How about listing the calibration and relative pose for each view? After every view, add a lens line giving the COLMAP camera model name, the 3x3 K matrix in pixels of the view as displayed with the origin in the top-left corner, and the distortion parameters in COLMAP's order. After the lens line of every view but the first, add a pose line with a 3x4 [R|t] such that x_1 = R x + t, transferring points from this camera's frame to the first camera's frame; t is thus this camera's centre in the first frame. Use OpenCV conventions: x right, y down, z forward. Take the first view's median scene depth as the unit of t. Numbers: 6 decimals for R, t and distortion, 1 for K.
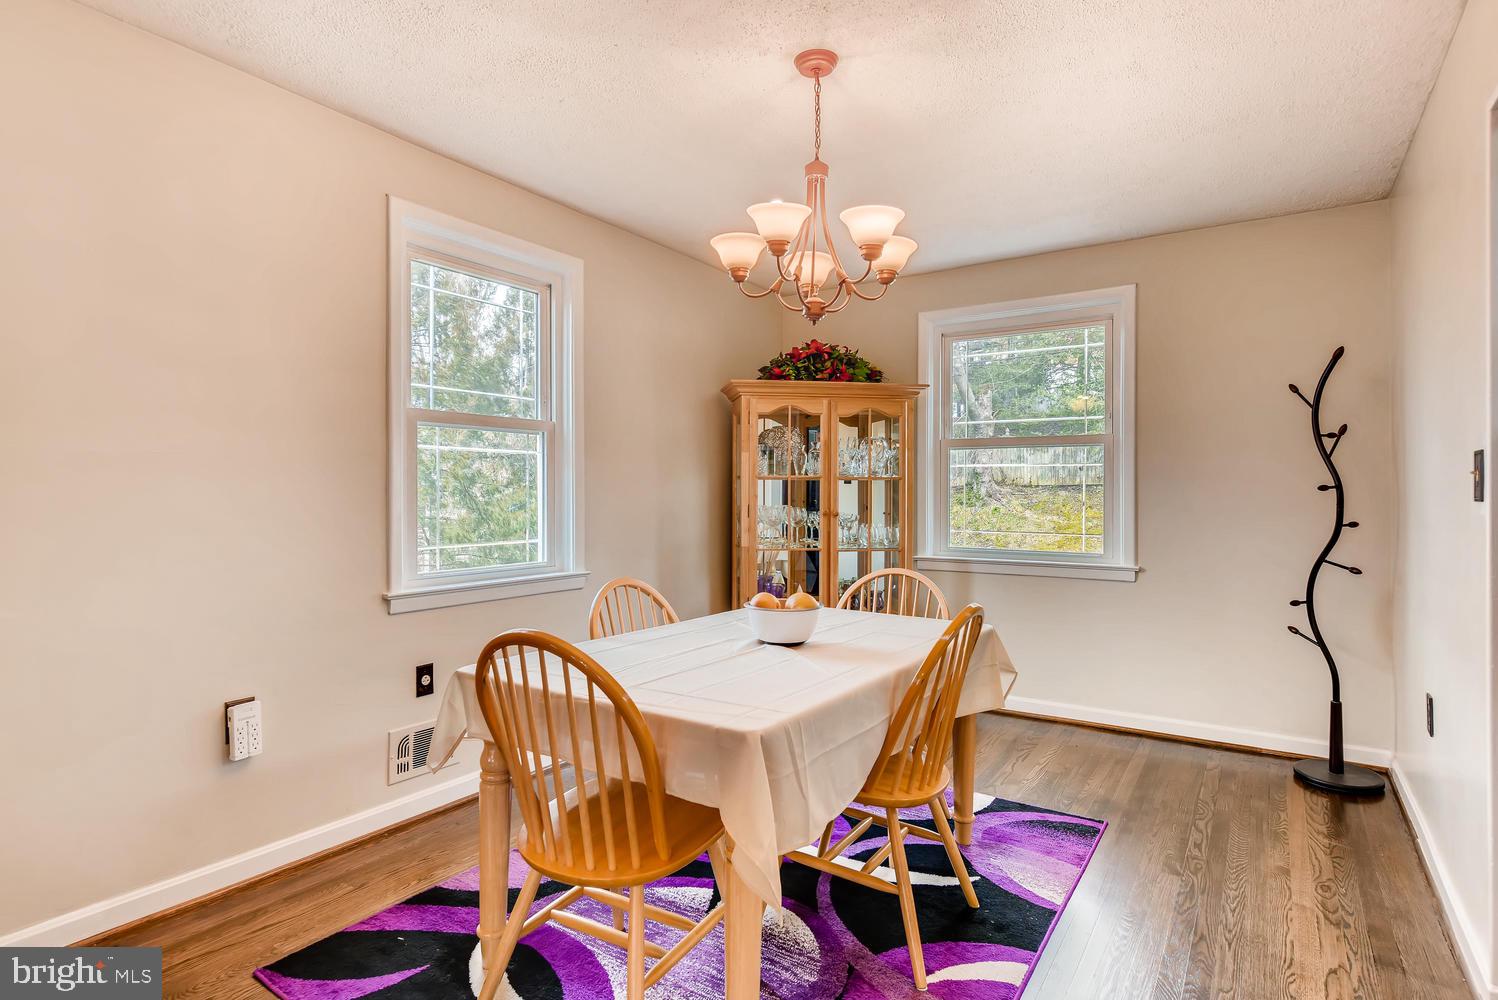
lens RADIAL K [[777.6, 0, 749.7], [0, 777.6, 493.7], [0, 0, 1]] dist [-0.001846, 0.002476]
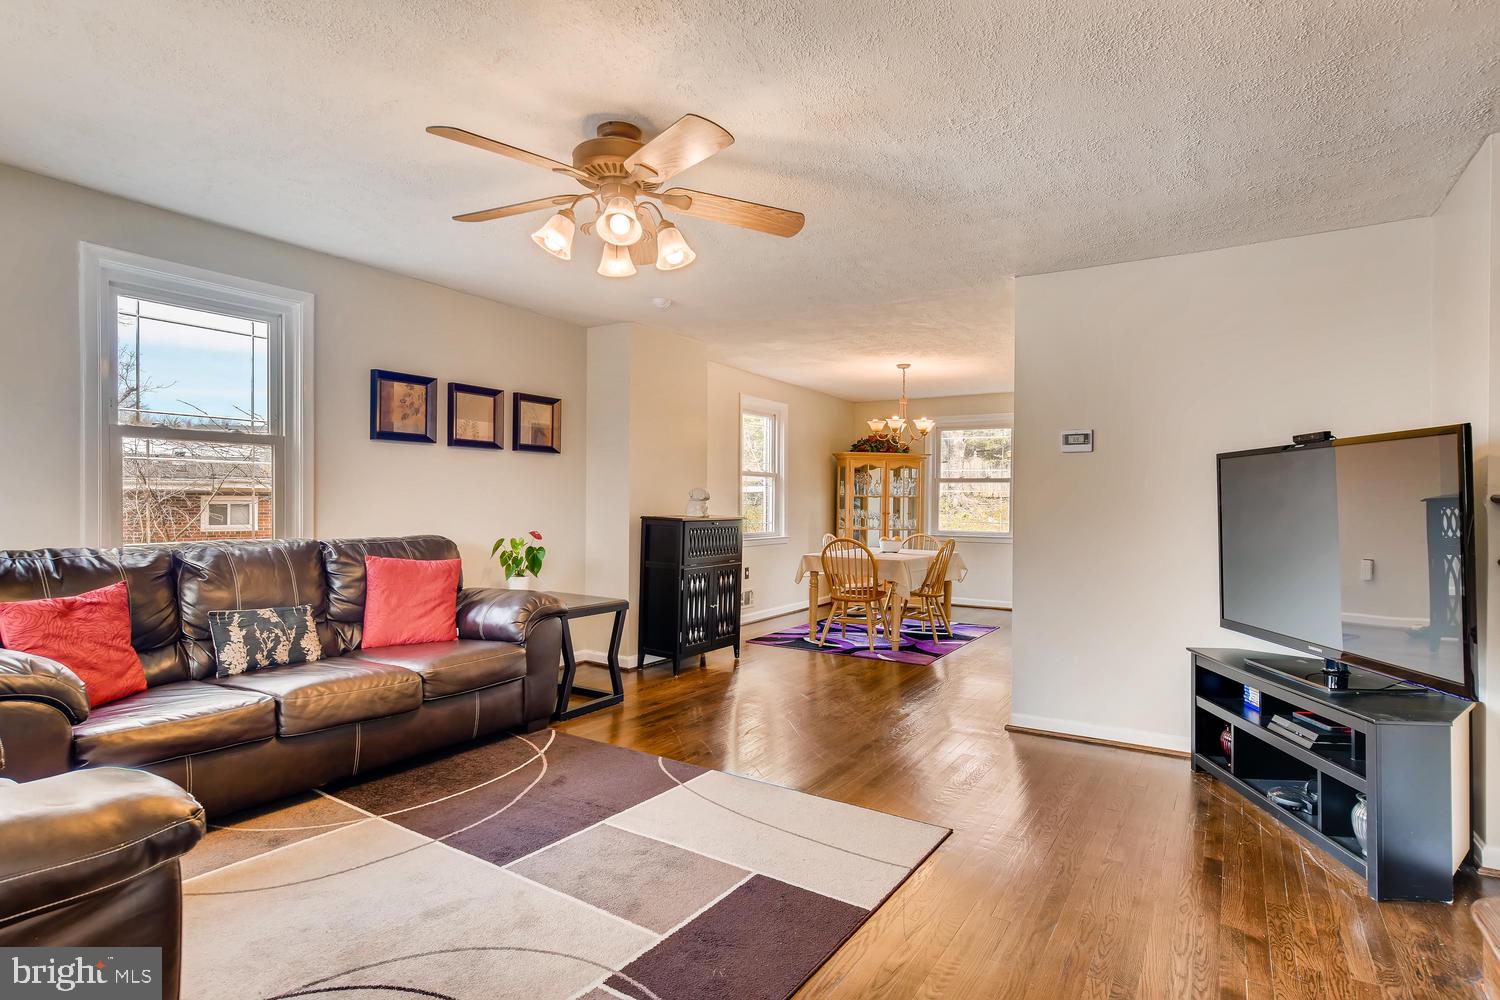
lens RADIAL K [[778.7, 0, 747.2], [0, 778.7, 502.1], [0, 0, 1]] dist [-0.001846, 0.002476]
pose [[0.999501, 0.008039, 0.030560, -0.340733], [-0.008069, 0.999967, 0.000872, -0.003454], [-0.030552, -0.001118, 0.999533, -1.135920]]
